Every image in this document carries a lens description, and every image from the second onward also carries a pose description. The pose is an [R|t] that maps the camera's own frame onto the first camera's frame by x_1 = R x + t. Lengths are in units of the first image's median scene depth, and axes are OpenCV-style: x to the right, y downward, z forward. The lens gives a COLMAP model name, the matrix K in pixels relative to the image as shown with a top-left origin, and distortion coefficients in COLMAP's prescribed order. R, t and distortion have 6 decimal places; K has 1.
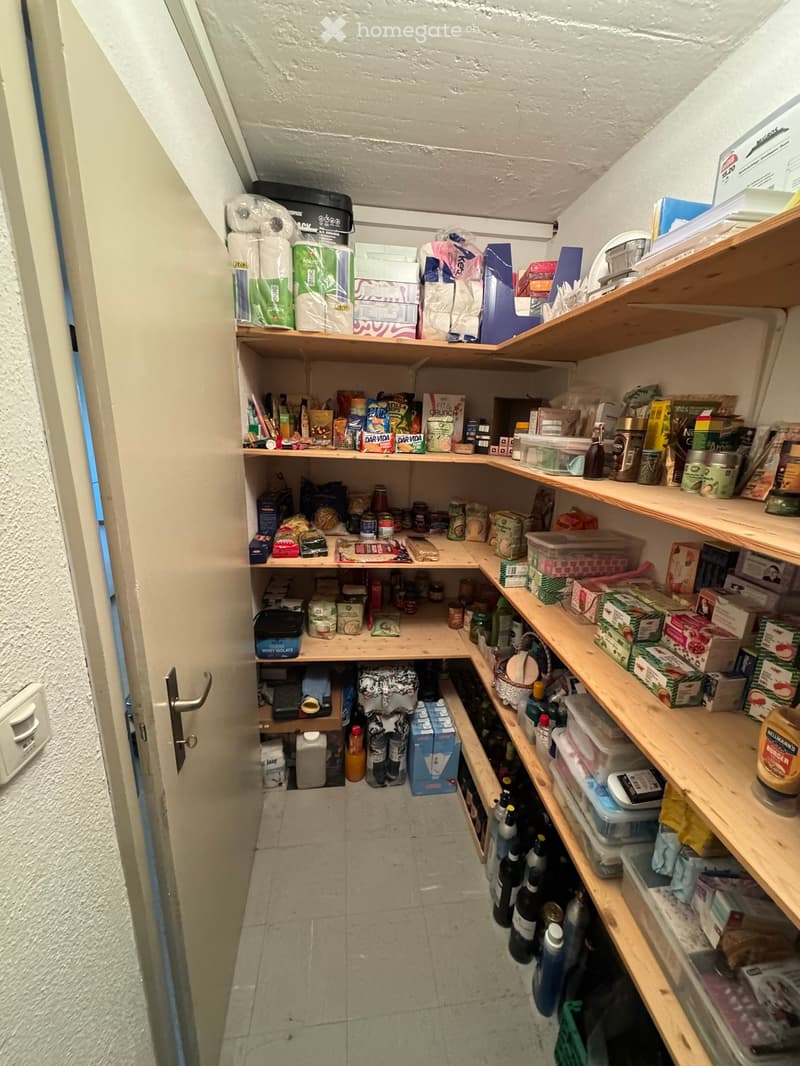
lens RADIAL K [[426.6, 0, 400.0], [0, 426.6, 533.0], [0, 0, 1]] dist [0.000021, -0.000029]
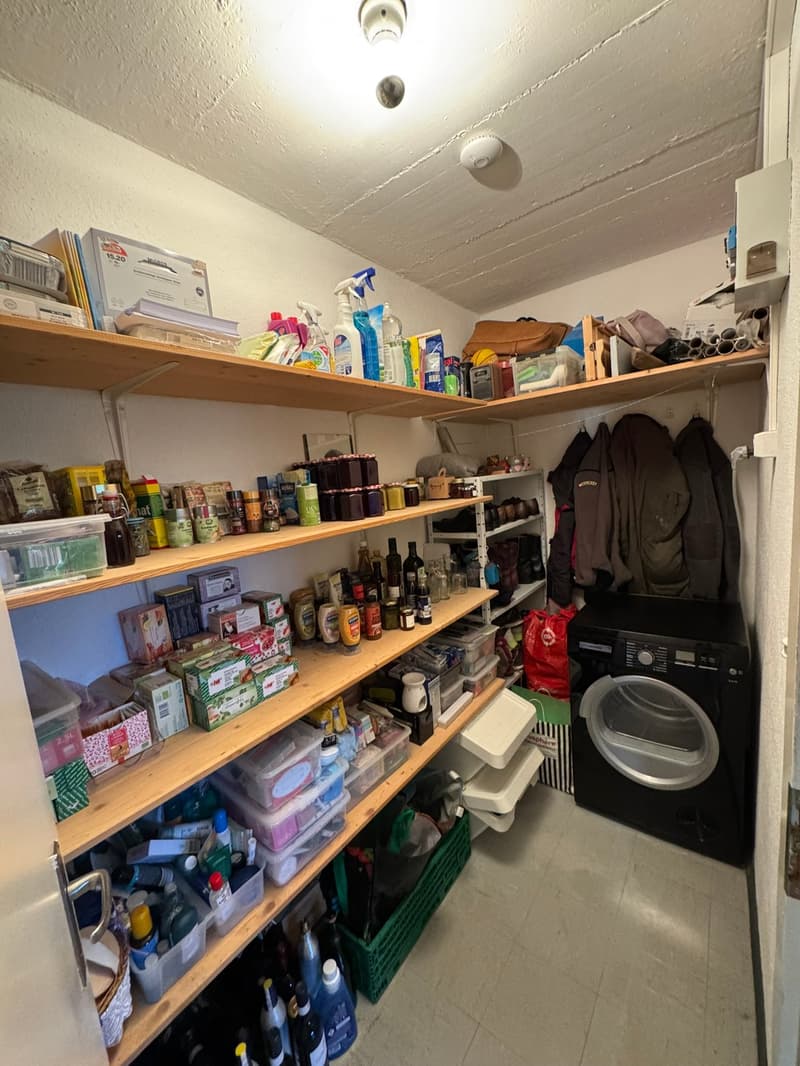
lens RADIAL K [[426.6, 0, 400.0], [0, 426.6, 533.0], [0, 0, 1]] dist [0.000021, -0.000029]
pose [[-0.708151, -0.067046, 0.702870, -0.474590], [0.243512, 0.911210, 0.332261, -0.360691], [-0.662740, 0.406449, -0.628948, 1.331232]]
